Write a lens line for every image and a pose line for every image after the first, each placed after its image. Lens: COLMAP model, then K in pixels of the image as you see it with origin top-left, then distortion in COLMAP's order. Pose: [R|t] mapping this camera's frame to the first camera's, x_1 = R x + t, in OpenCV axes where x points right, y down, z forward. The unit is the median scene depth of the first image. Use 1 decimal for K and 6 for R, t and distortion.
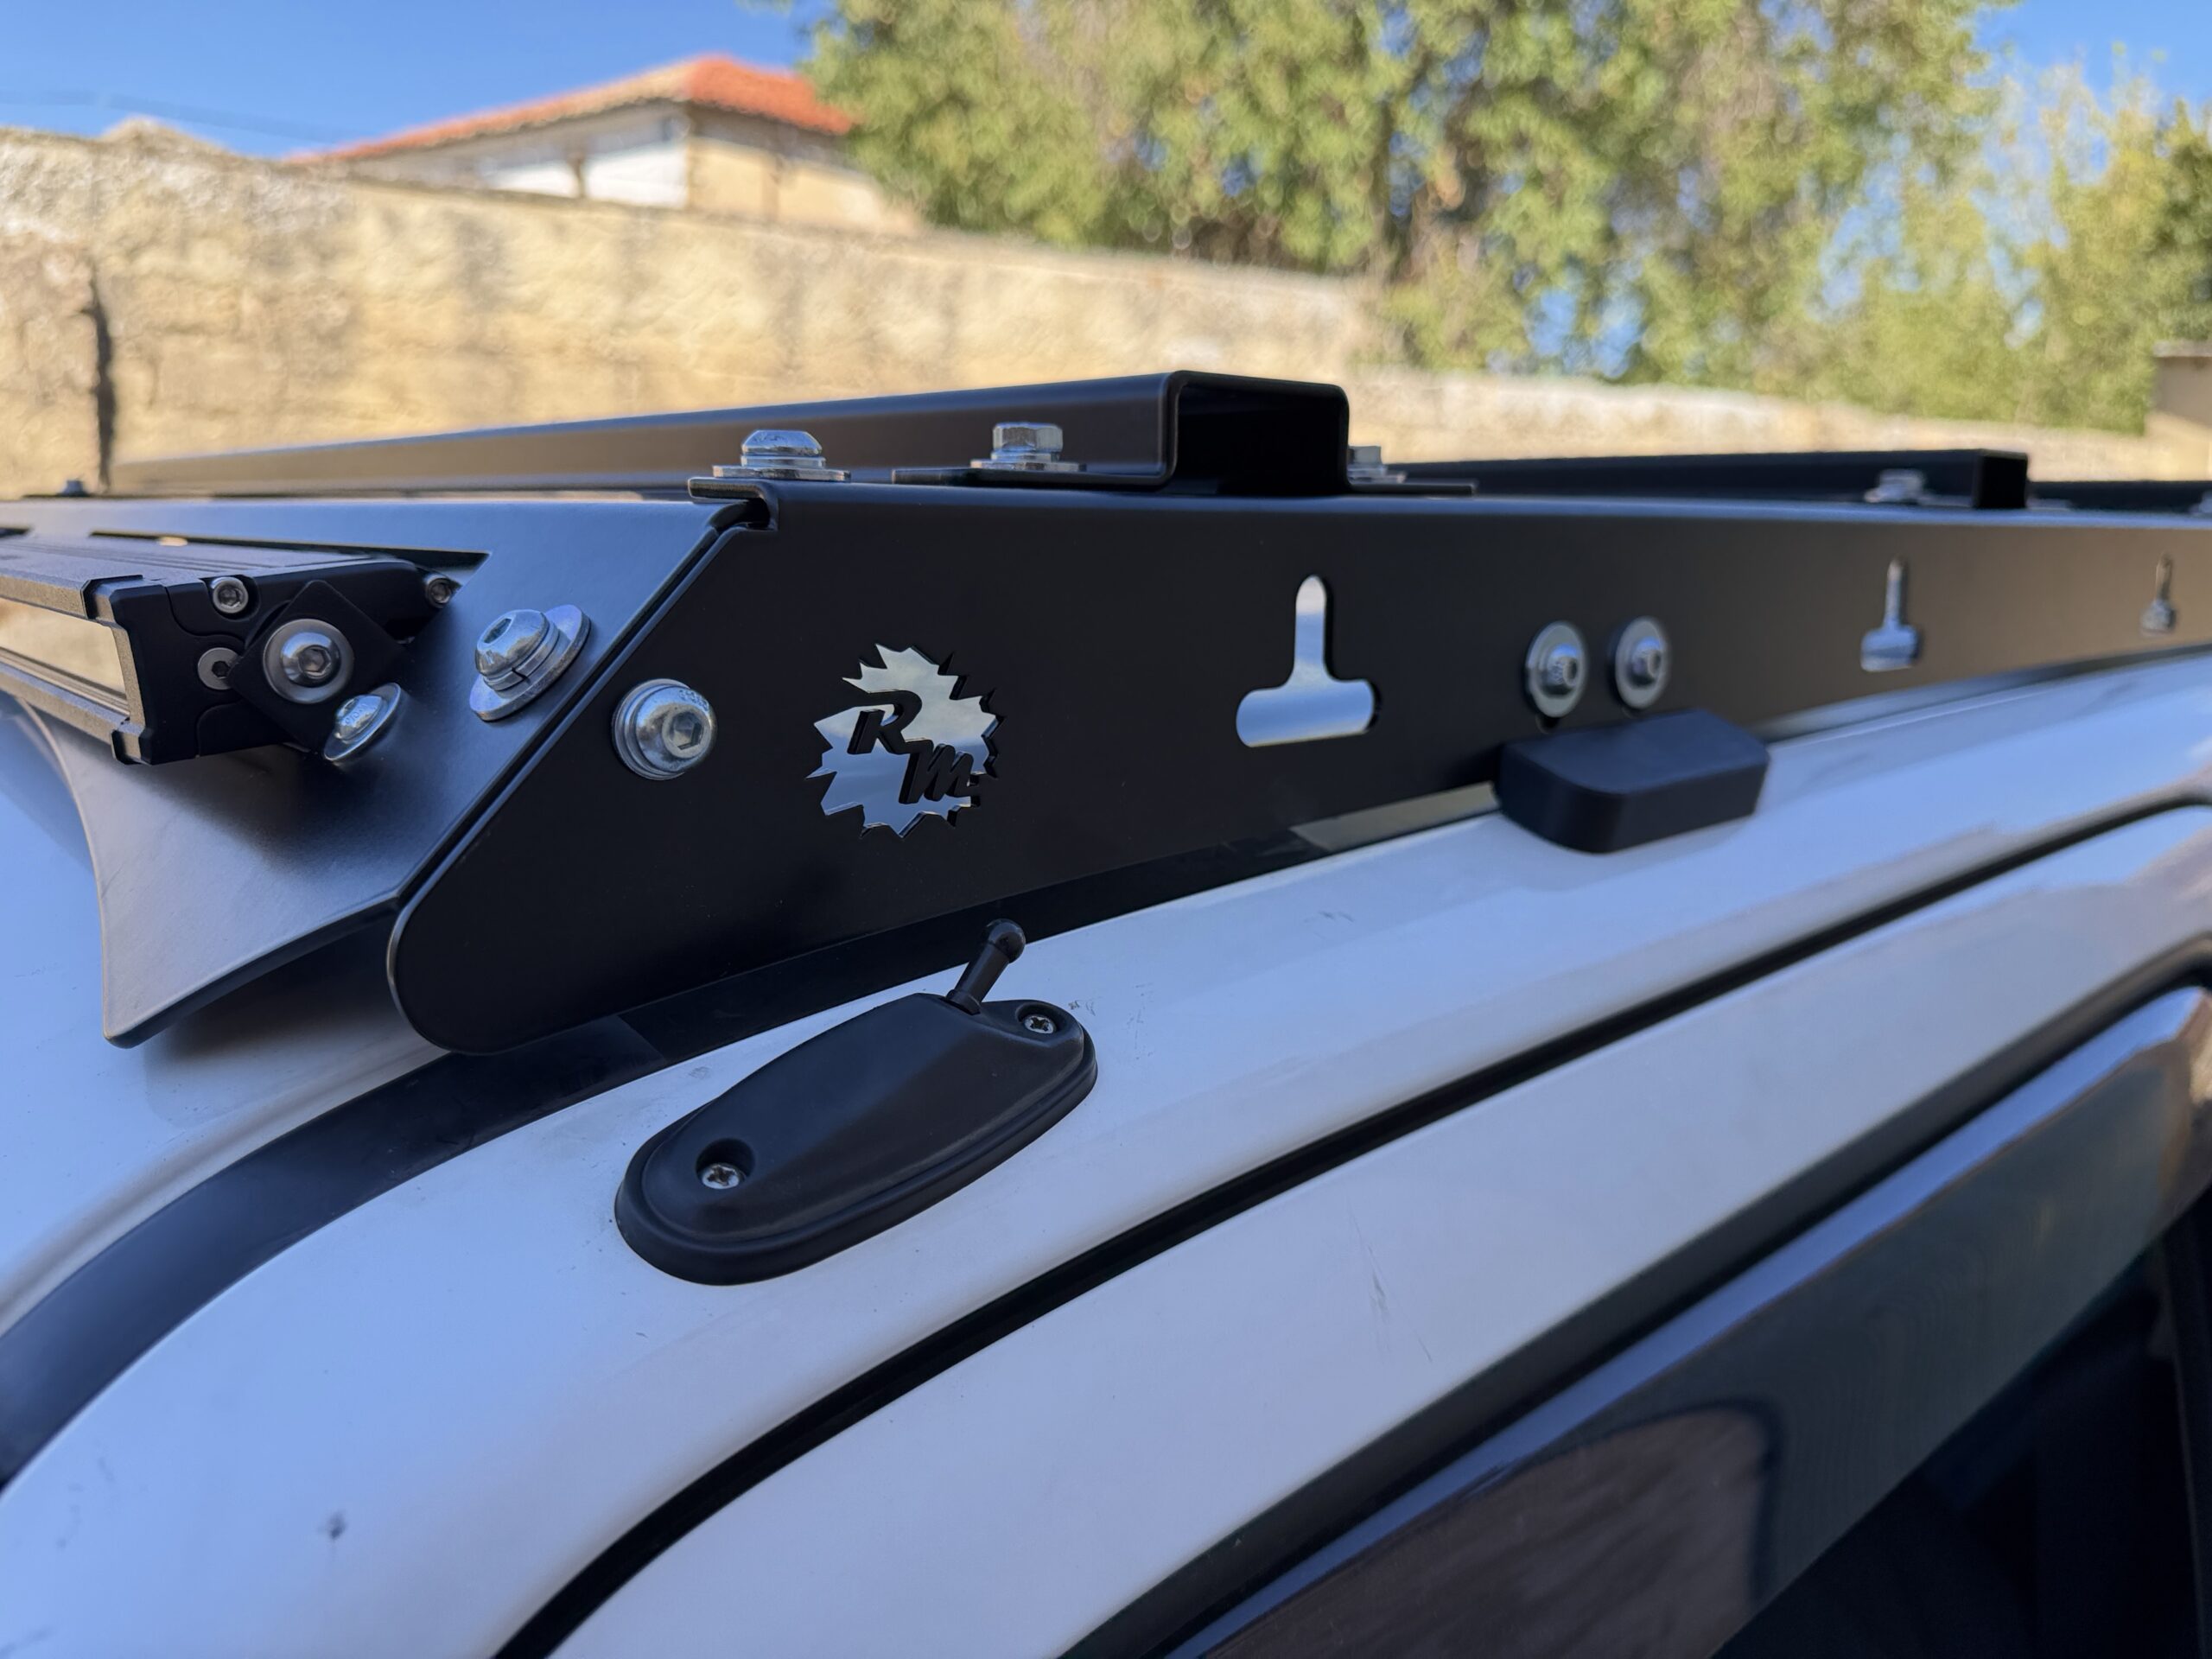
lens RADIAL K [[1609.2, 0, 1095.2], [0, 1609.2, 833.8], [0, 0, 1]] dist [0.011857, -0.013813]
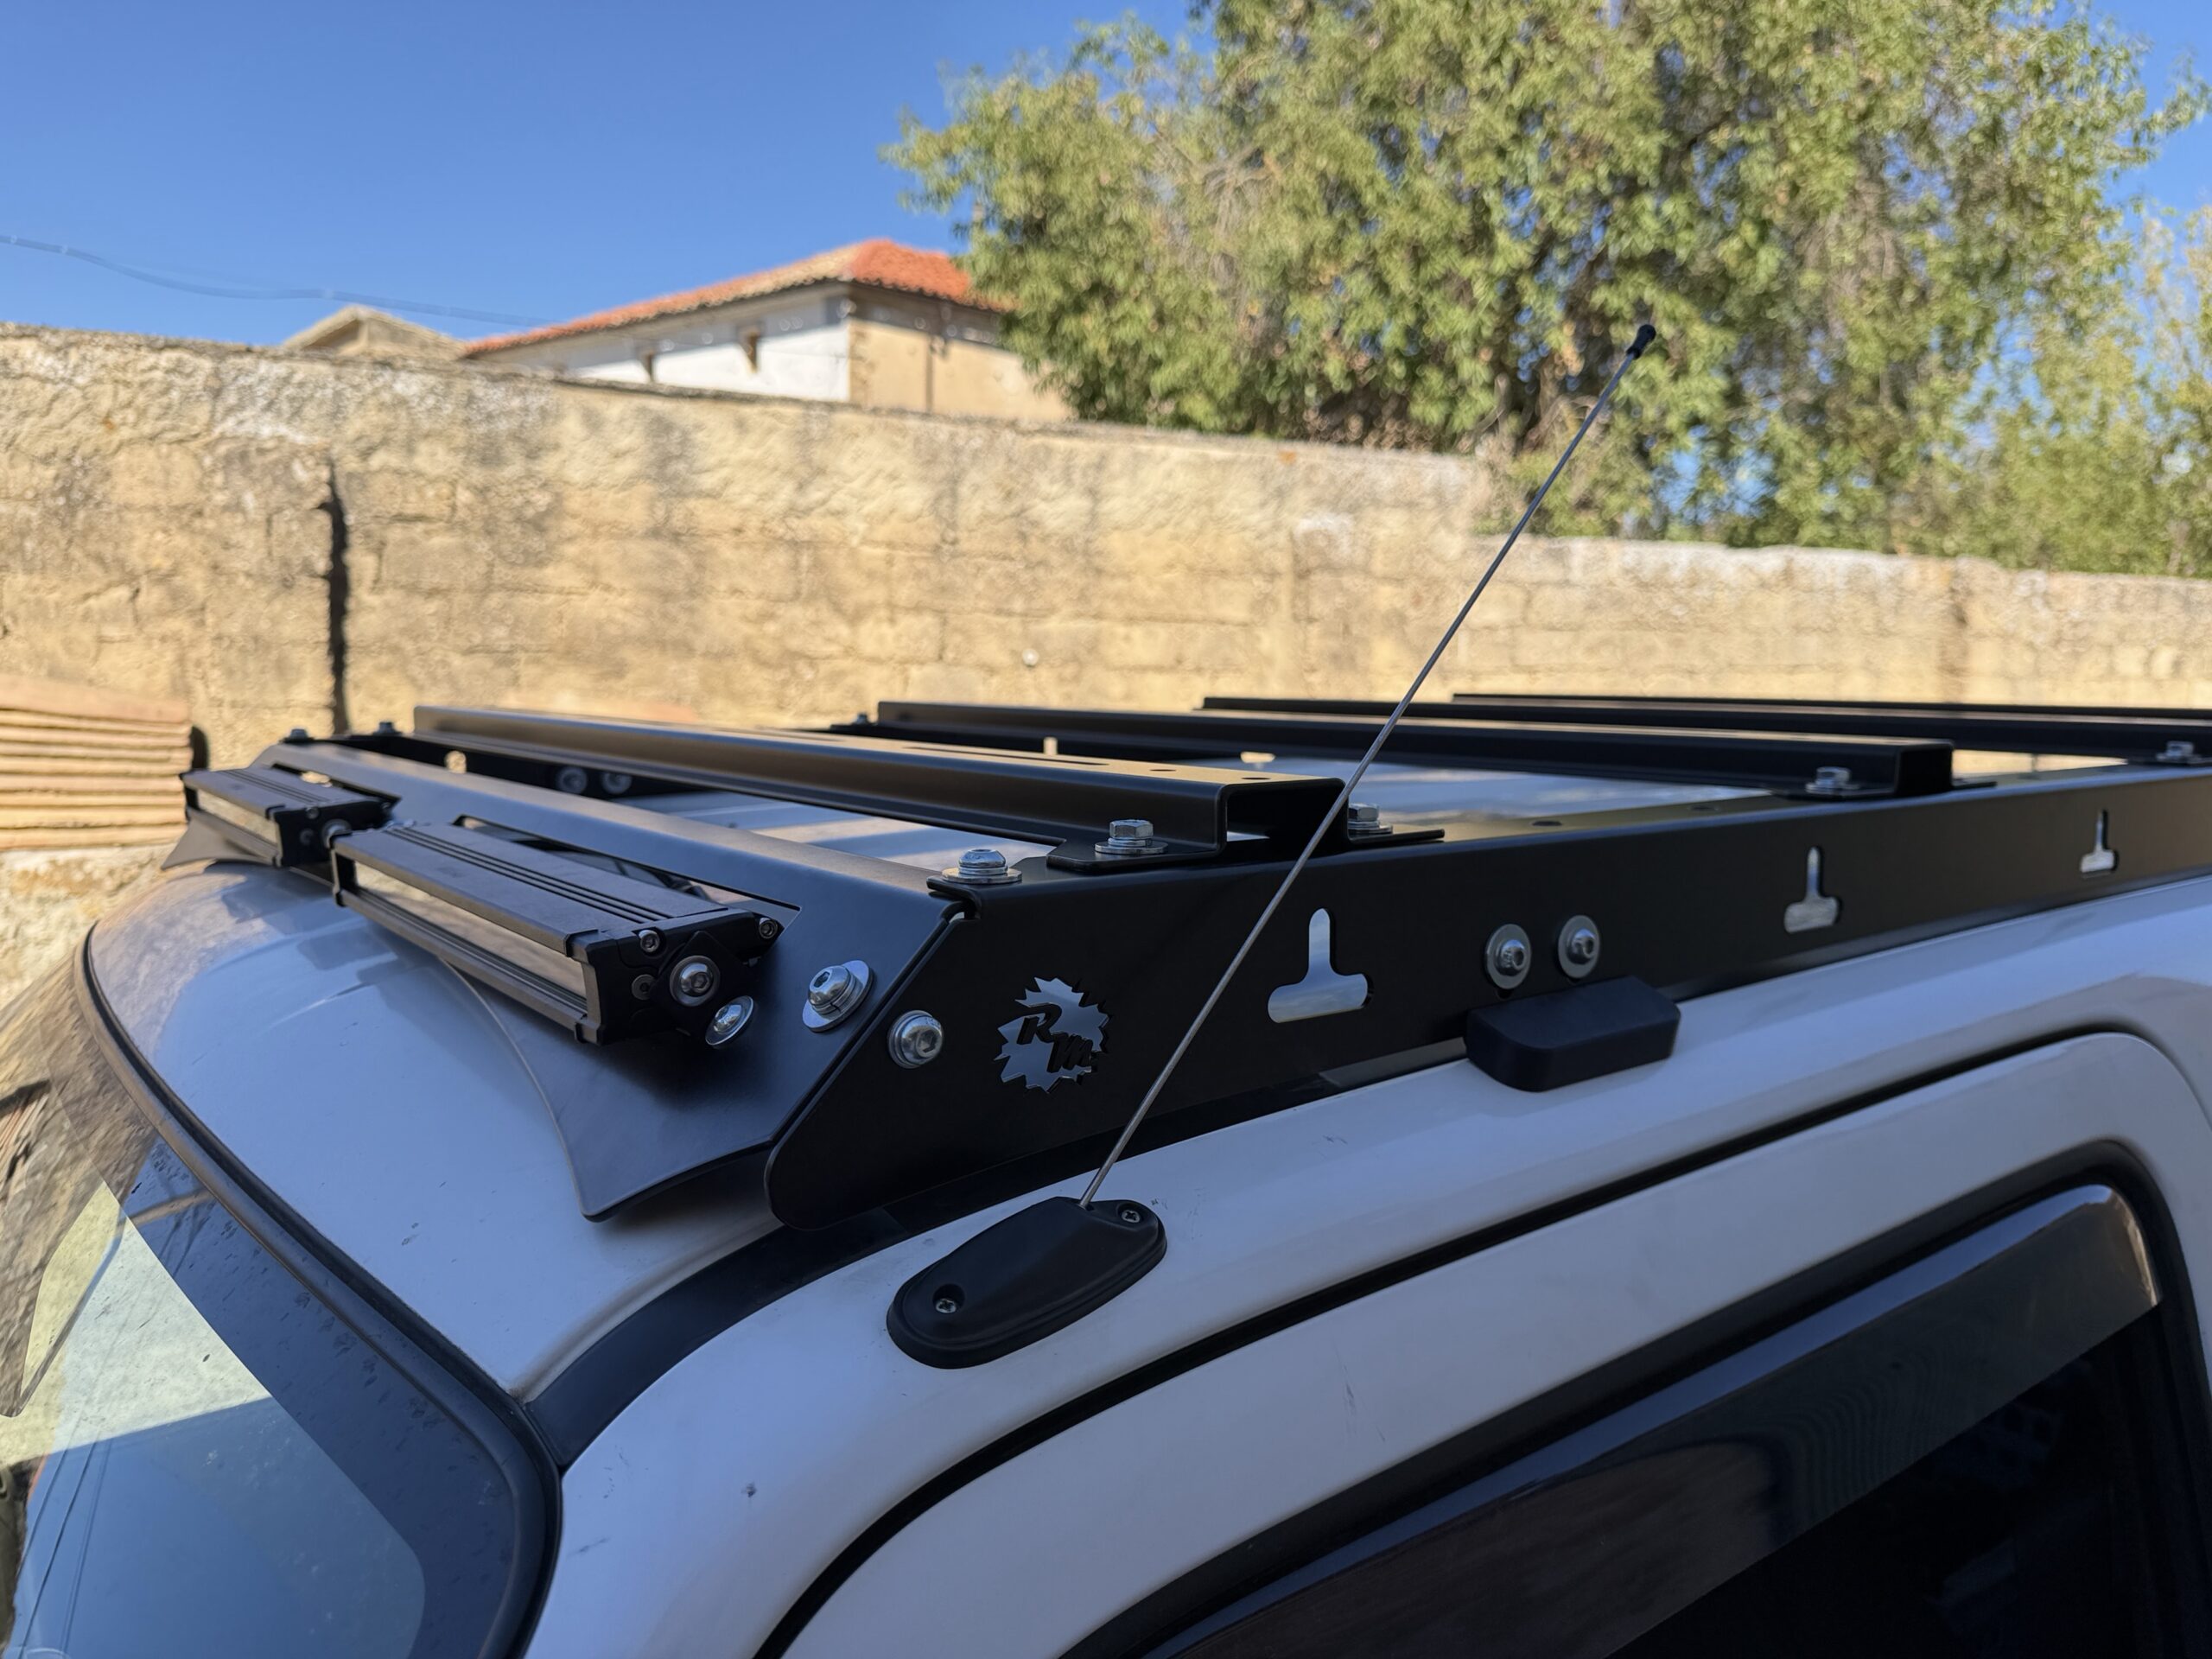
lens RADIAL K [[1609.2, 0, 1097.5], [0, 1609.2, 819.2], [0, 0, 1]] dist [0.011857, -0.013813]
pose [[0.996271, -0.000771, -0.086276, 0.004624], [-0.007145, 0.995789, -0.091399, -0.008530], [0.085983, 0.091675, 0.992070, -0.042478]]
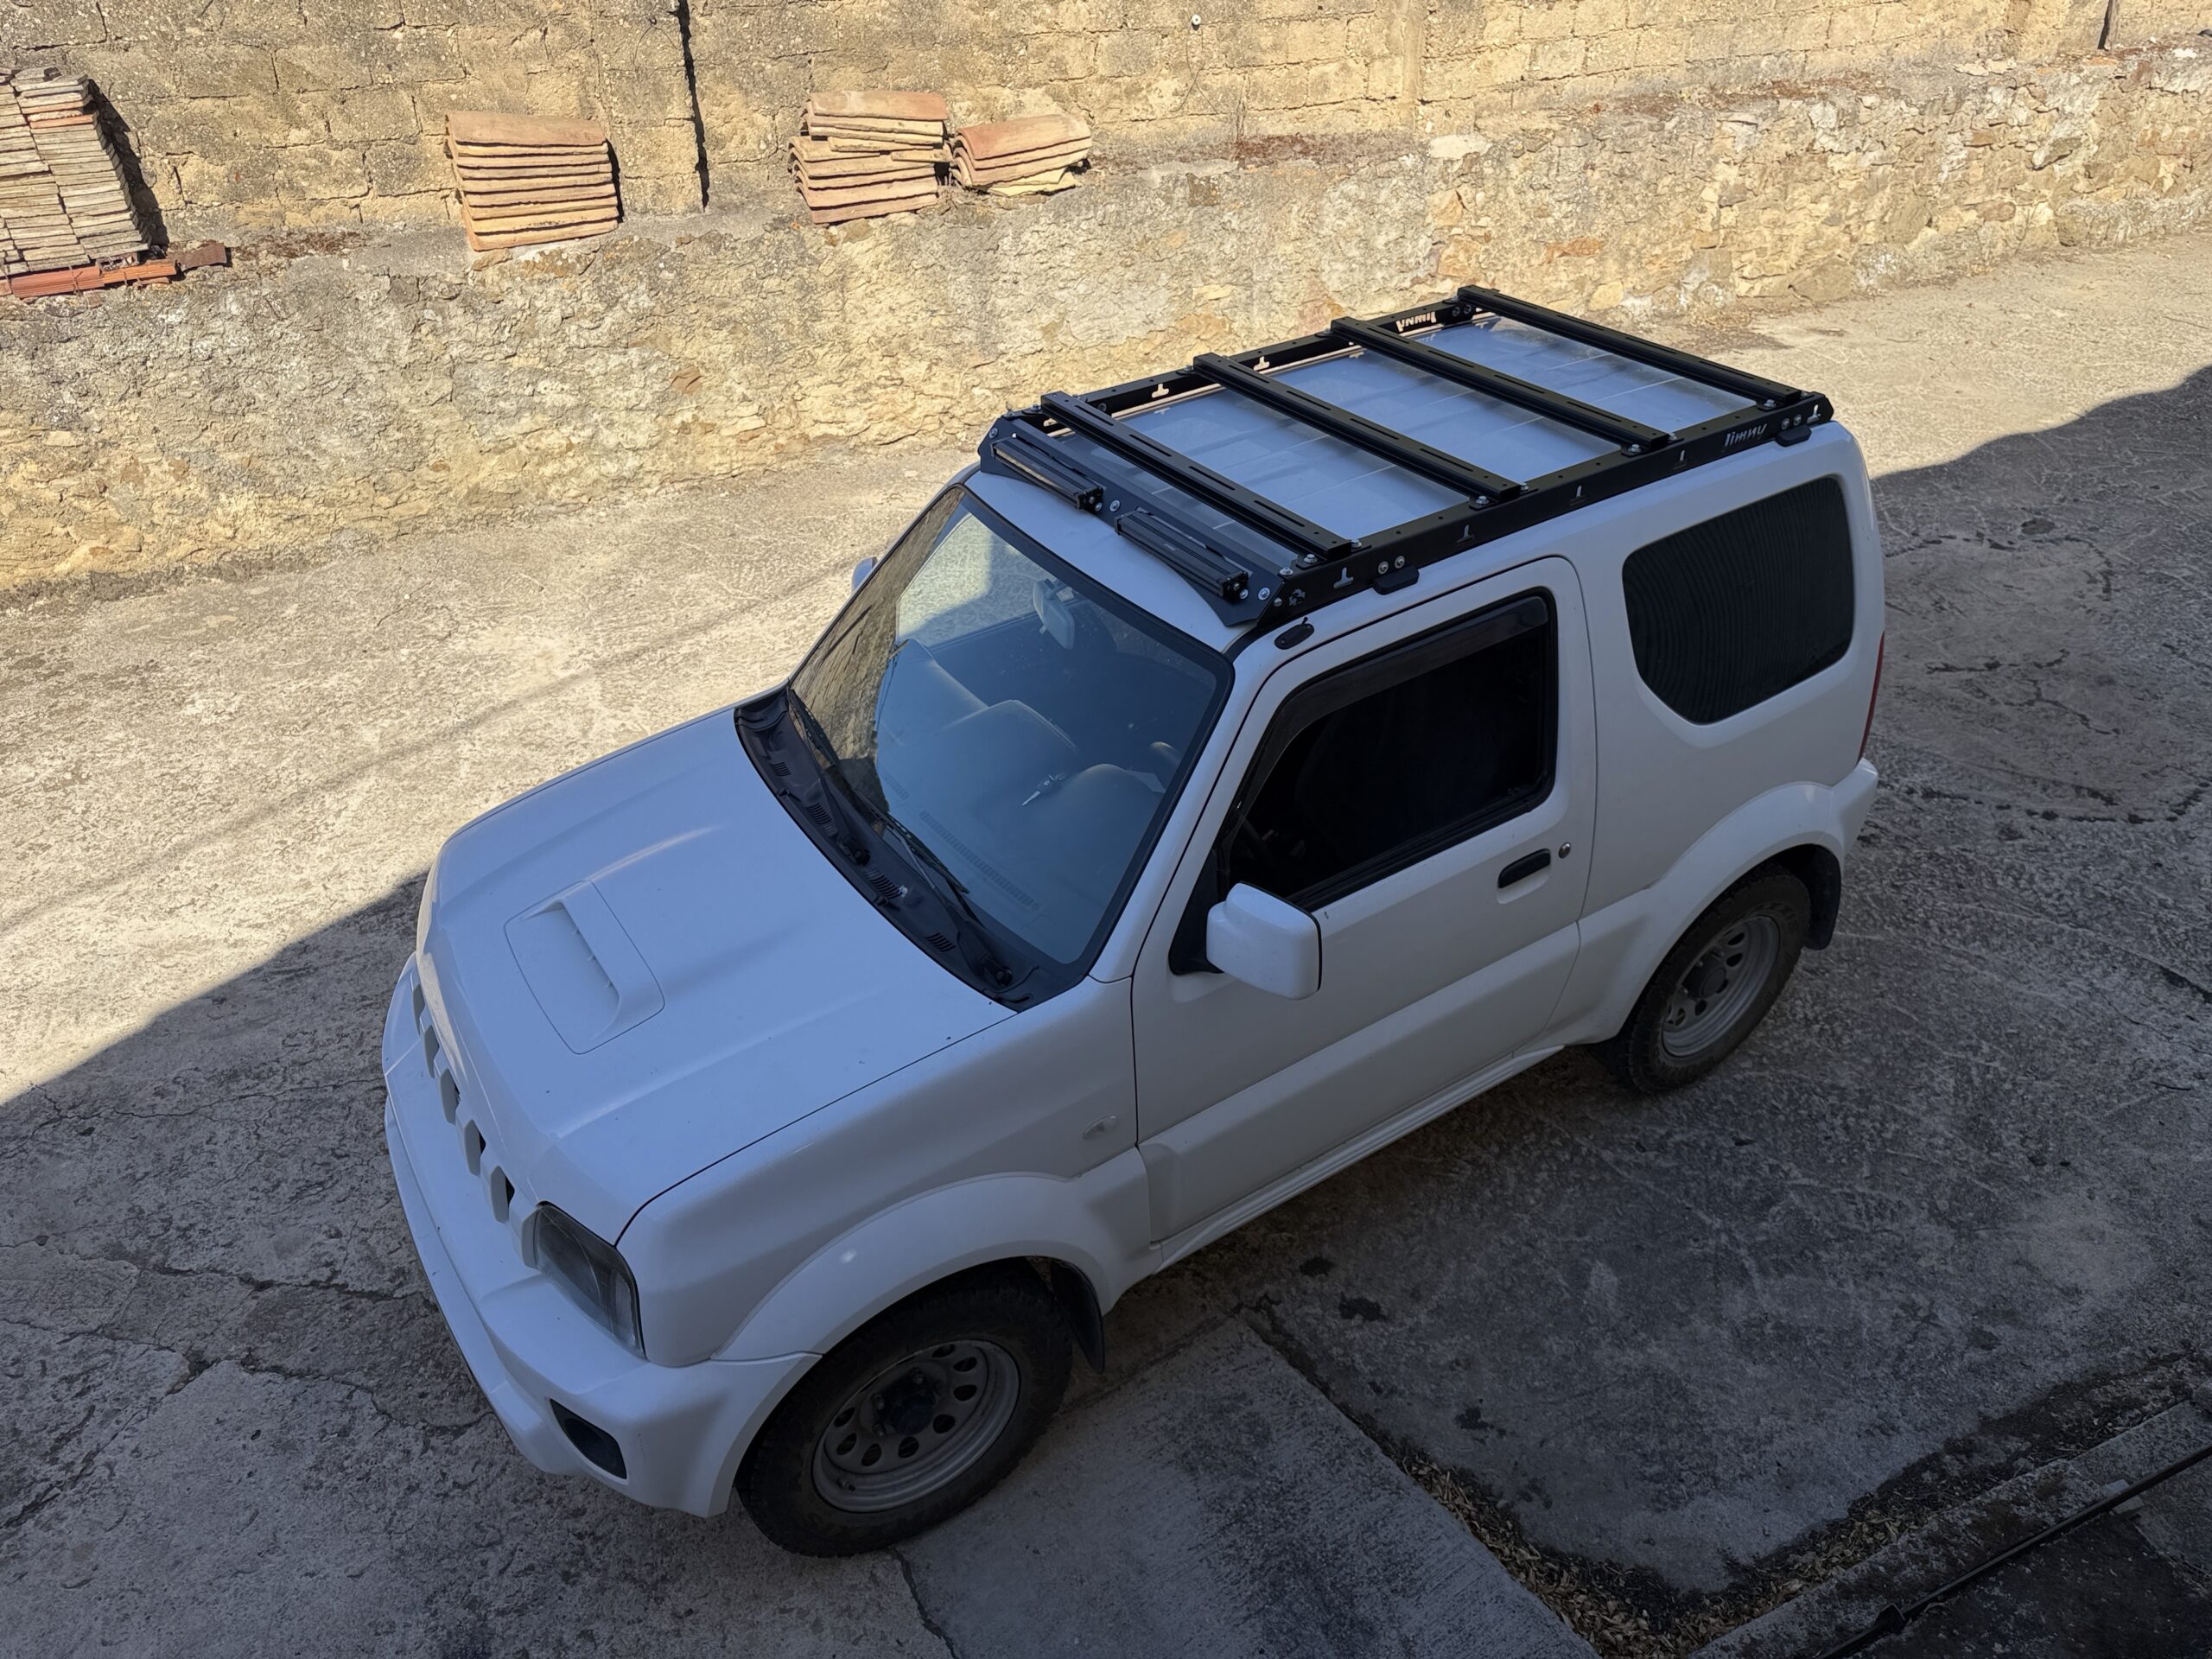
lens RADIAL K [[1609.2, 0, 1105.0], [0, 1609.2, 852.9], [0, 0, 1]] dist [0.011857, -0.013813]
pose [[0.989422, 0.056085, -0.133788, 0.008538], [0.004712, 0.909332, 0.416046, -0.184805], [0.144991, -0.412275, 0.899448, -0.588049]]
